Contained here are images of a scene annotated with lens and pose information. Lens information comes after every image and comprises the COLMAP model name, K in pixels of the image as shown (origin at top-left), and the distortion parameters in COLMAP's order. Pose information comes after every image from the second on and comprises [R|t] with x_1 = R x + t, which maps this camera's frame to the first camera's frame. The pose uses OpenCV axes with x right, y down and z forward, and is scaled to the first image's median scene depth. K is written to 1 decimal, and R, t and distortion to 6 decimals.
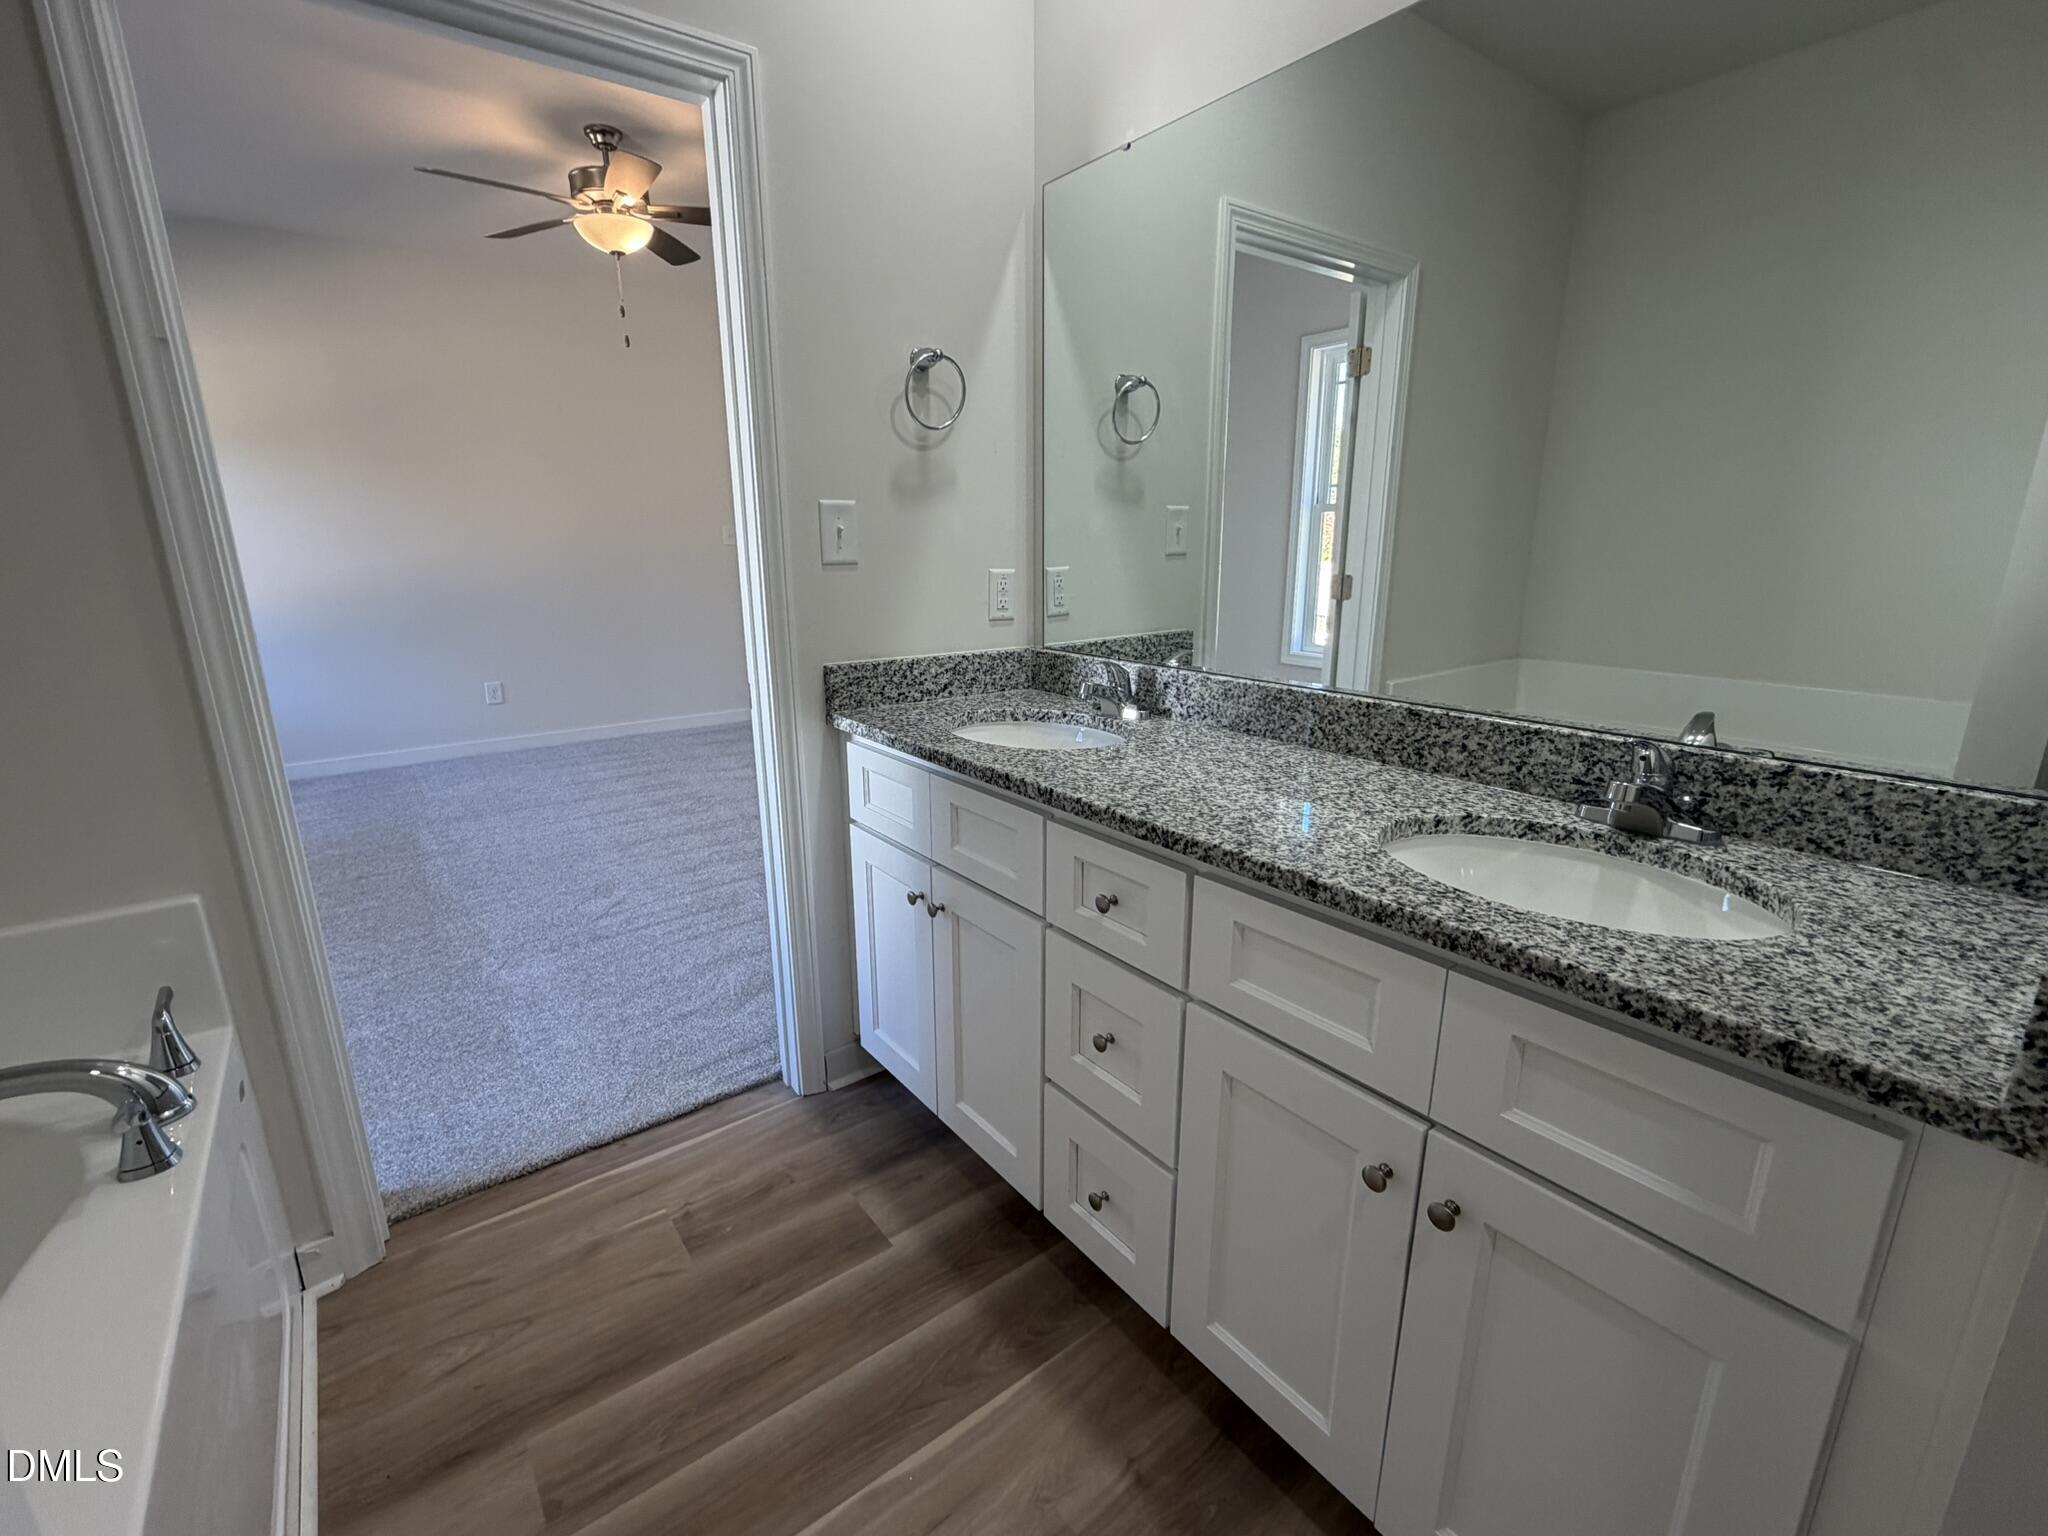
lens RADIAL K [[893.0, 0, 1018.8], [0, 893.0, 770.0], [0, 0, 1]] dist [0.003258, 0.000345]
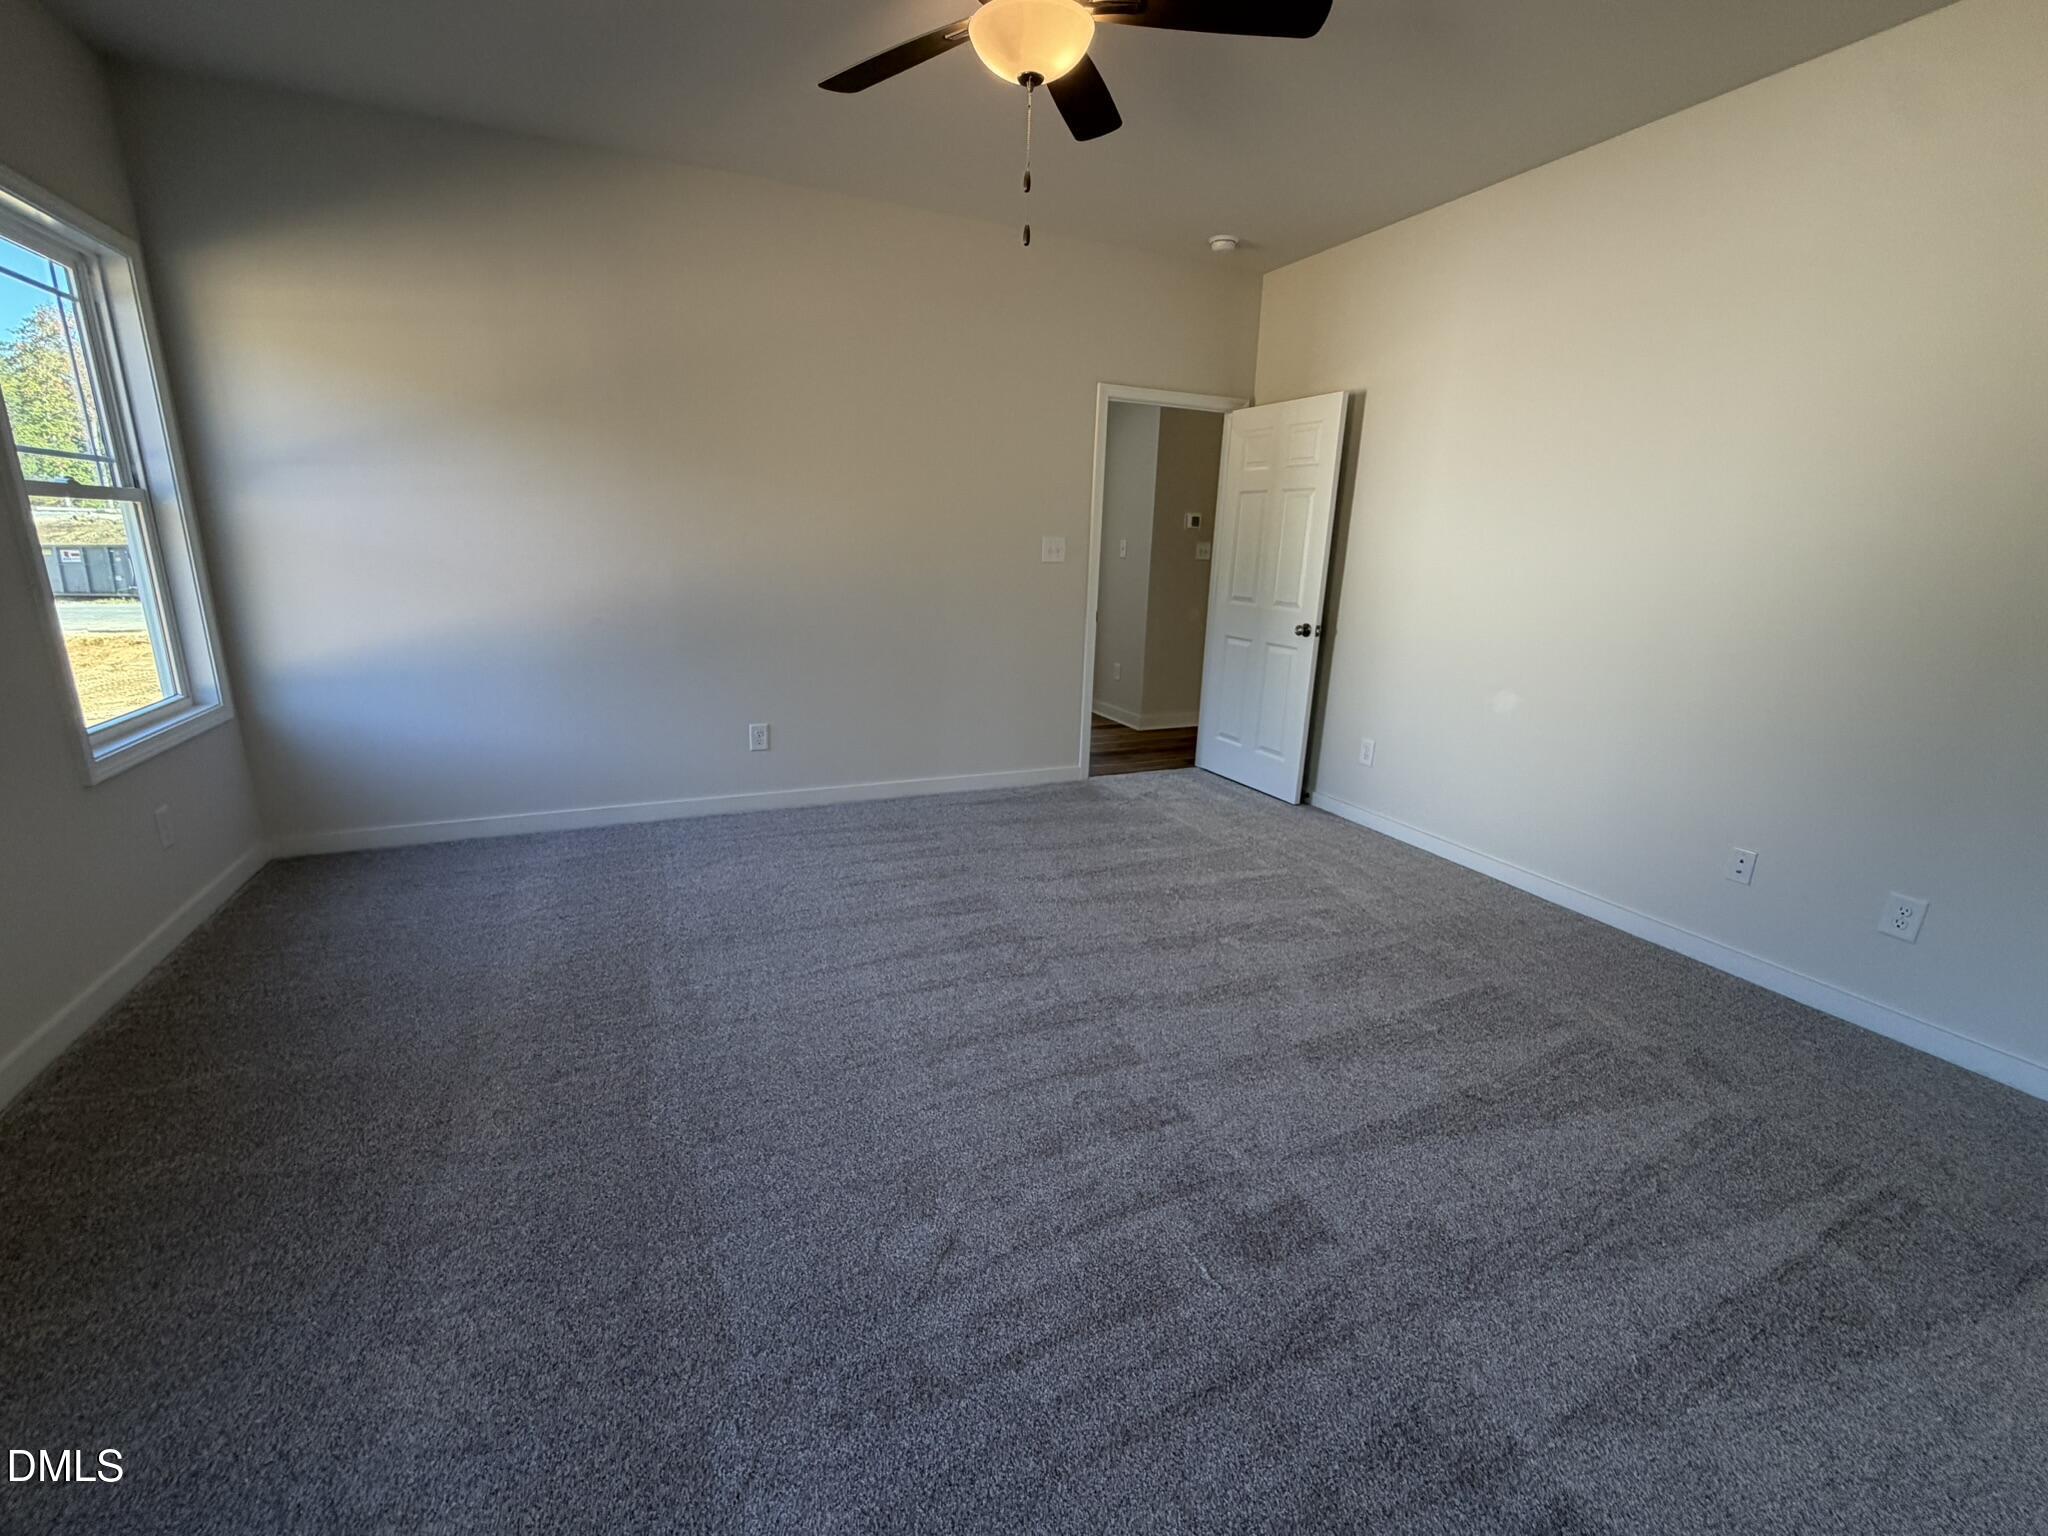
lens RADIAL K [[820.2, 0, 1013.7], [0, 820.2, 755.3], [0, 0, 1]] dist [0.002620, 0.000648]
pose [[0.974786, 0.091231, -0.203638, -0.253604], [-0.090780, 0.995804, 0.011576, -0.117965], [0.203840, 0.007203, 0.978978, 0.389531]]
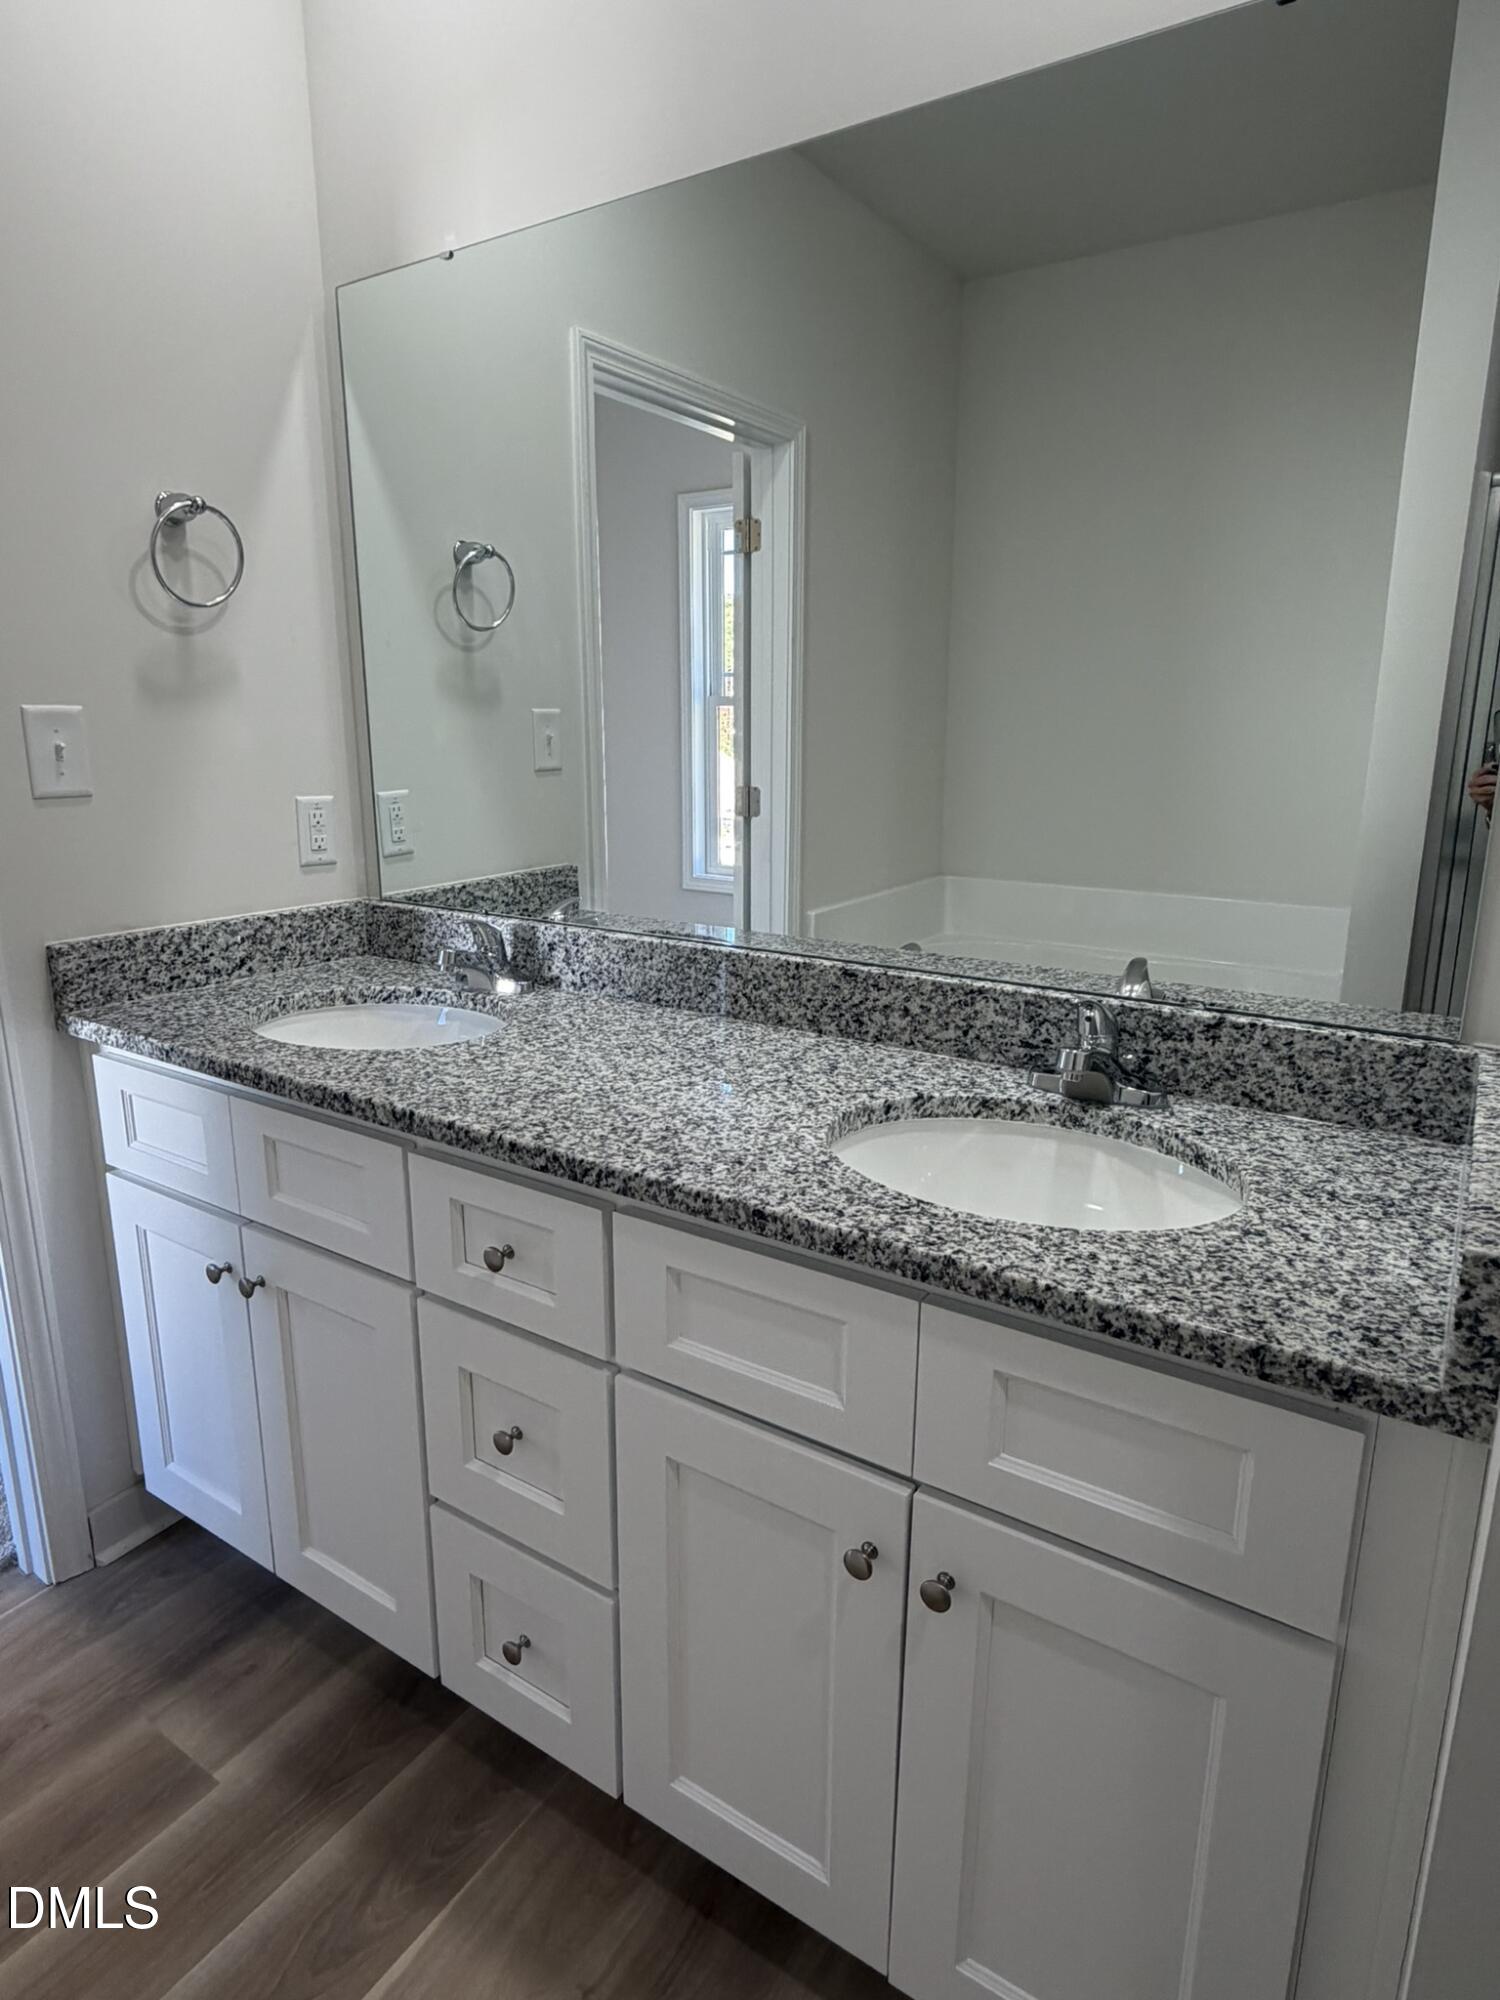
lens RADIAL K [[1138.8, 0, 733.9], [0, 1138.8, 988.8], [0, 0, 1]] dist [0.004610, -0.000928]
pose [[0.944673, -0.069355, 0.320598, -0.006208], [0.076920, 0.996977, -0.010977, -0.046773], [-0.318867, 0.035030, 0.947152, 0.017706]]
